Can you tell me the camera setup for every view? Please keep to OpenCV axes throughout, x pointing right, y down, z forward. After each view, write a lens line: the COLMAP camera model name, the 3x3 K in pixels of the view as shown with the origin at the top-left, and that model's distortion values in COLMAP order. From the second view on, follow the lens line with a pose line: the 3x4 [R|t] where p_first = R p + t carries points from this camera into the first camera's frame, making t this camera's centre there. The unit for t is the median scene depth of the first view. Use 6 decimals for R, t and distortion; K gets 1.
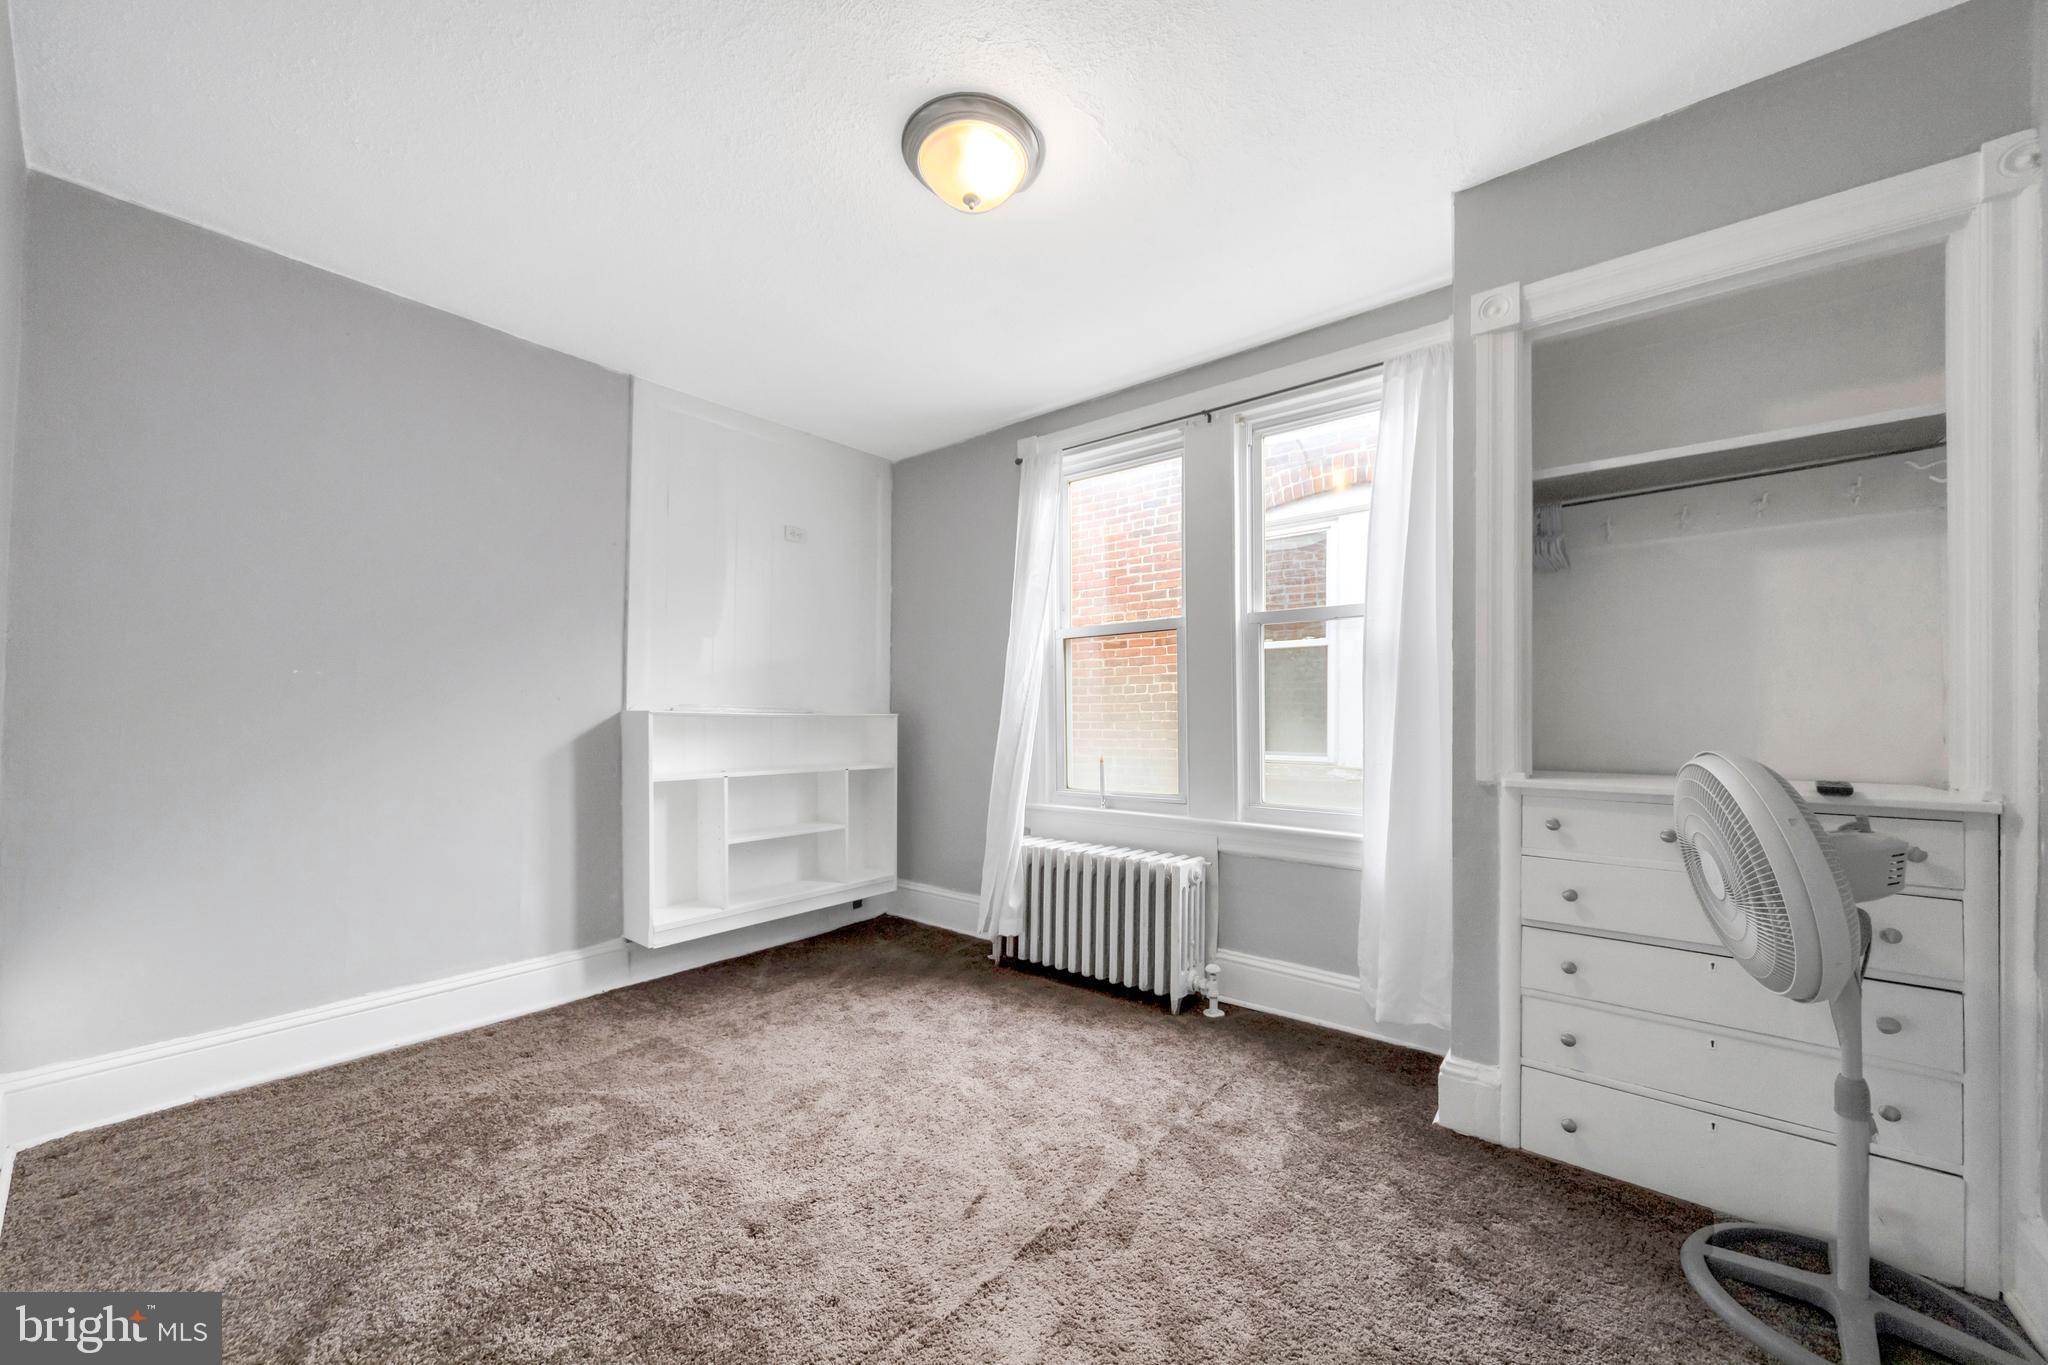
lens RADIAL K [[755.3, 0, 1024.0], [0, 755.3, 682.5], [0, 0, 1]] dist [-0.000735, -0.000043]
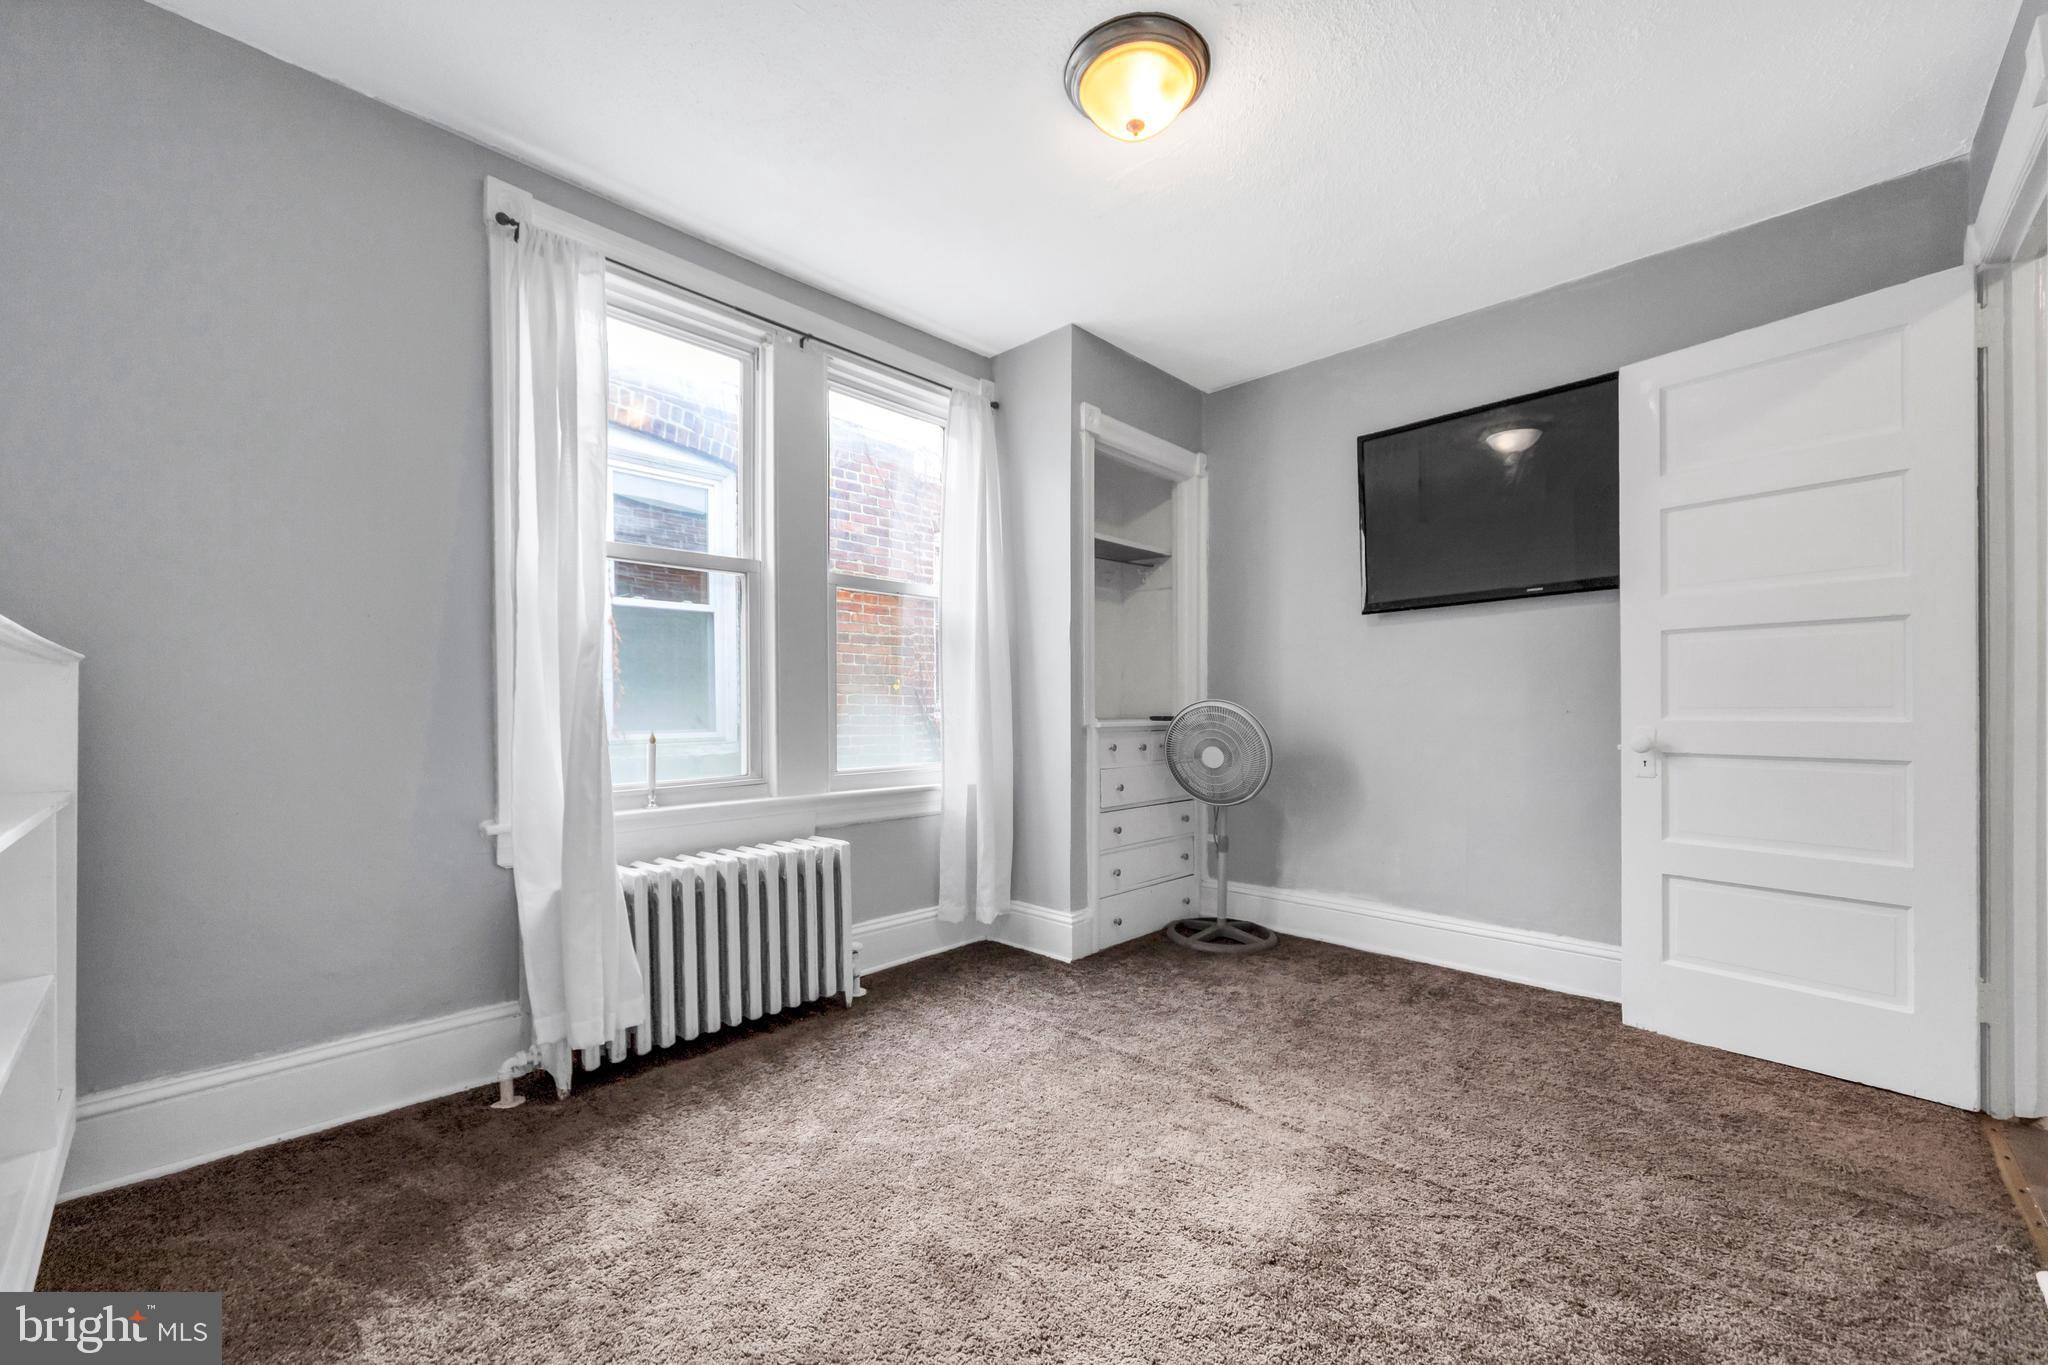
lens RADIAL K [[844.1, 0, 1031.1], [0, 844.1, 701.9], [0, 0, 1]] dist [0.000109, -0.000148]
pose [[0.050637, 0.006093, 0.998699, -0.763898], [-0.038523, 0.999249, -0.004143, 0.064855], [-0.997974, -0.038263, 0.050834, 0.706669]]
